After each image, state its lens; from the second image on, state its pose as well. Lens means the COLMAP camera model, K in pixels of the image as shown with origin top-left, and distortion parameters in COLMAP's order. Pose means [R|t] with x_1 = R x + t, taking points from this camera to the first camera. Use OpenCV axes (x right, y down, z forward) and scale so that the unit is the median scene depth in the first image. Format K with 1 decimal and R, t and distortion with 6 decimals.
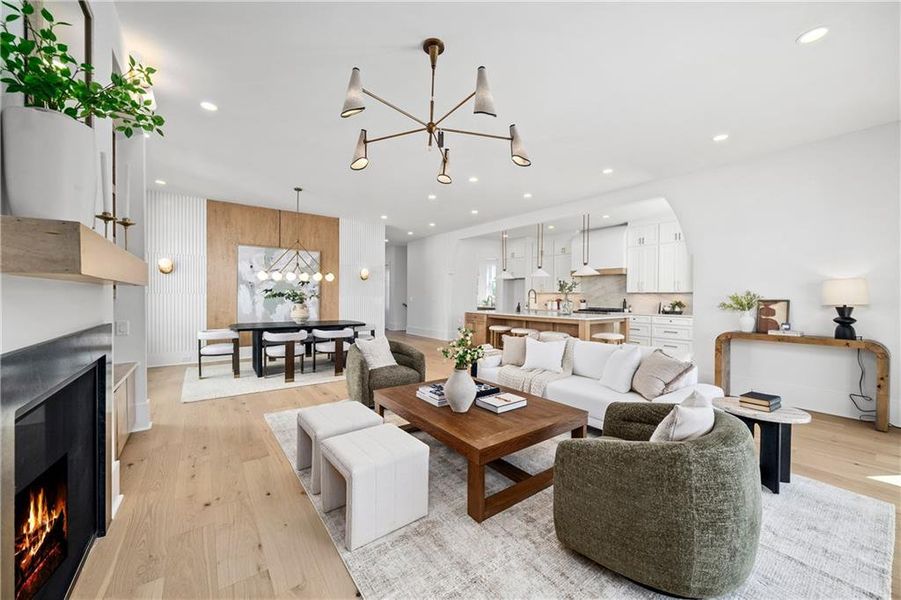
lens RADIAL K [[335.3, 0, 450.3], [0, 335.3, 298.2], [0, 0, 1]] dist [-0.000922, -0.000017]
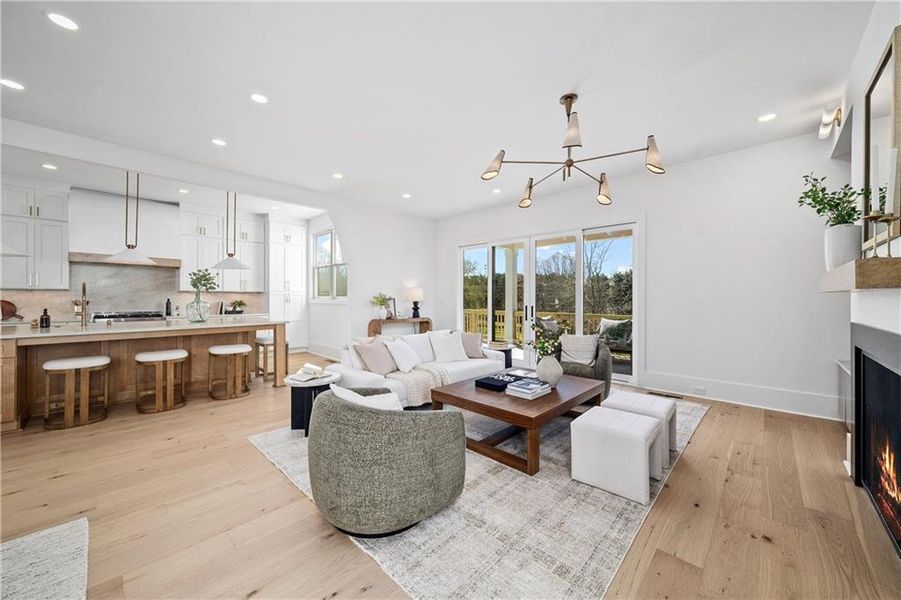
lens RADIAL K [[335.3, 0, 450.3], [0, 335.3, 298.2], [0, 0, 1]] dist [-0.000922, -0.000017]
pose [[-0.168283, -0.008681, 0.985701, -0.474587], [0.001738, 0.999957, 0.009104, -0.006963], [-0.985737, 0.003245, -0.168260, 0.645350]]
